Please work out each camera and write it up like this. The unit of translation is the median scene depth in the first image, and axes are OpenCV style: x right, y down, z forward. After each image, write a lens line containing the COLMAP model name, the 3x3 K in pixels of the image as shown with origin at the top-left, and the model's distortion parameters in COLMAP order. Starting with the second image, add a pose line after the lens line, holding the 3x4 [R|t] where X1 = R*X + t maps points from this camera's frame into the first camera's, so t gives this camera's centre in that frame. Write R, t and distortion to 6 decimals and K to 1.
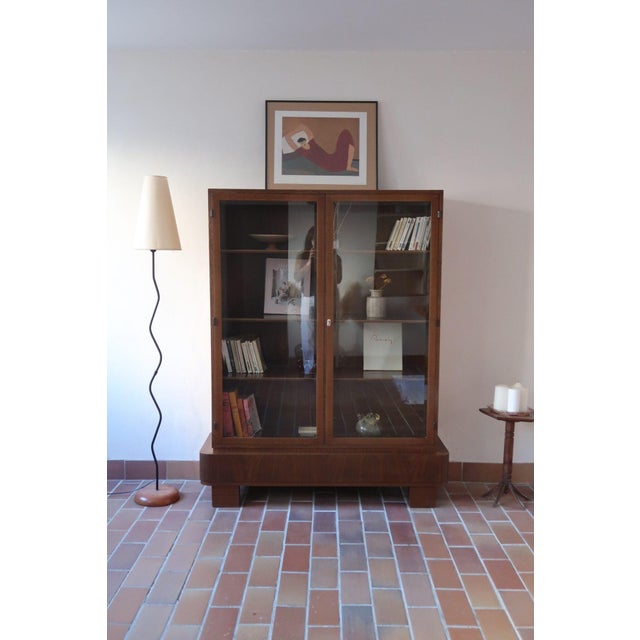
lens RADIAL K [[623.0, 0, 320.0], [0, 623.0, 320.0], [0, 0, 1]] dist [0.010955, 0.006959]
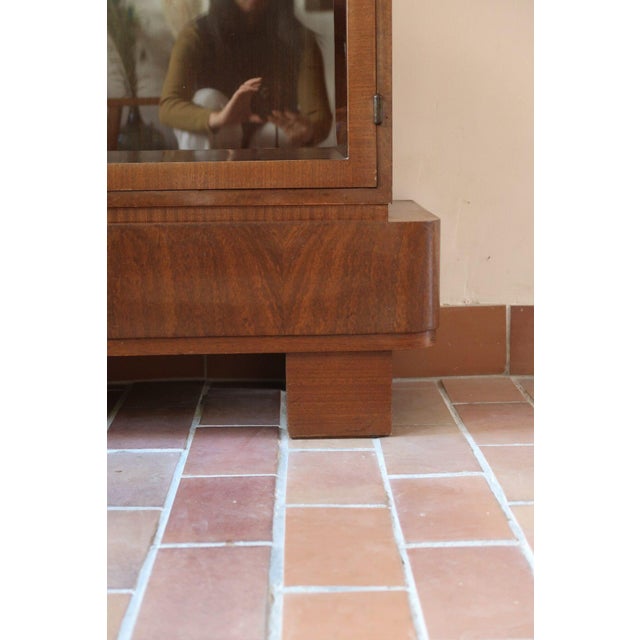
lens RADIAL K [[1272.3, 0, 320.0], [0, 1272.3, 320.0], [0, 0, 1]] dist [0.015615, 0.024154]
pose [[0.999435, -0.023980, 0.023568, 0.149282], [0.022759, 0.998450, 0.050798, 0.232149], [-0.024750, -0.050233, 0.998431, 0.494222]]
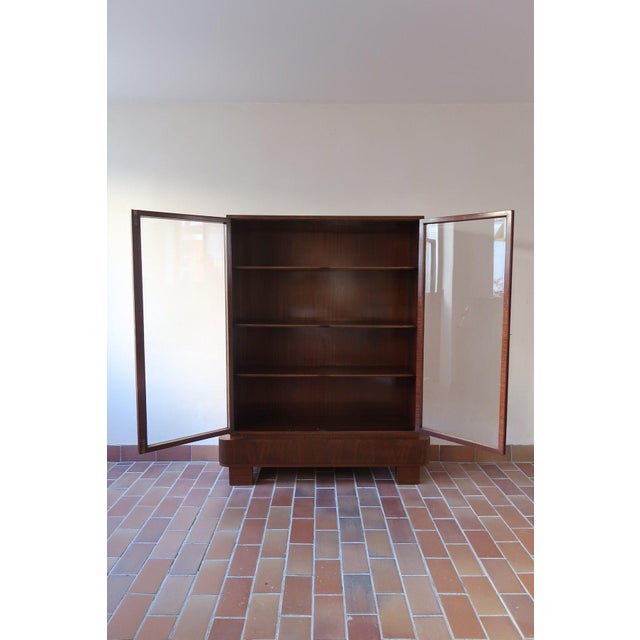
lens RADIAL K [[478.0, 0, 320.0], [0, 478.0, 320.0], [0, 0, 1]] dist [-0.001669, 0.004050]
pose [[0.999921, -0.003208, 0.012150, -0.012538], [0.003562, 0.999566, -0.029247, 0.016291], [-0.012051, 0.029288, 0.999498, 0.091814]]
